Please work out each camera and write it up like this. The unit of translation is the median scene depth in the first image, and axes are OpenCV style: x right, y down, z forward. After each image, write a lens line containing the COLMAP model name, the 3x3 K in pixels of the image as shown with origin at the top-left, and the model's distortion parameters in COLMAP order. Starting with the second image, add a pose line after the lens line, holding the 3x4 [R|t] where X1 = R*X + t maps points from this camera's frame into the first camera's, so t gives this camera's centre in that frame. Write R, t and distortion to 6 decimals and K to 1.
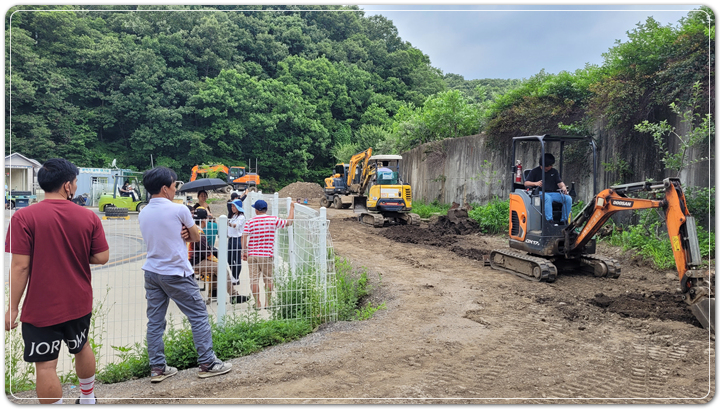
lens RADIAL K [[579.2, 0, 361.6], [0, 579.2, 206.7], [0, 0, 1]] dist [0.085776, -0.035077]
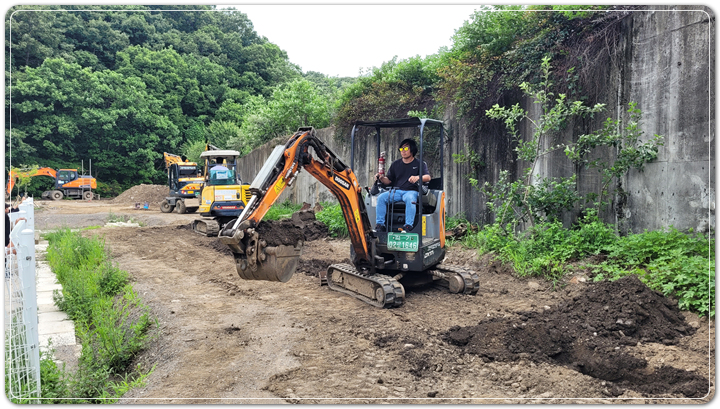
lens RADIAL K [[579.2, 0, 360.1], [0, 579.2, 202.3], [0, 0, 1]] dist [0.085776, -0.035077]
pose [[0.974400, -0.037952, 0.221595, 0.050959], [0.038938, 0.999242, -0.000080, -0.004962], [-0.221424, 0.008706, 0.975139, 0.120470]]
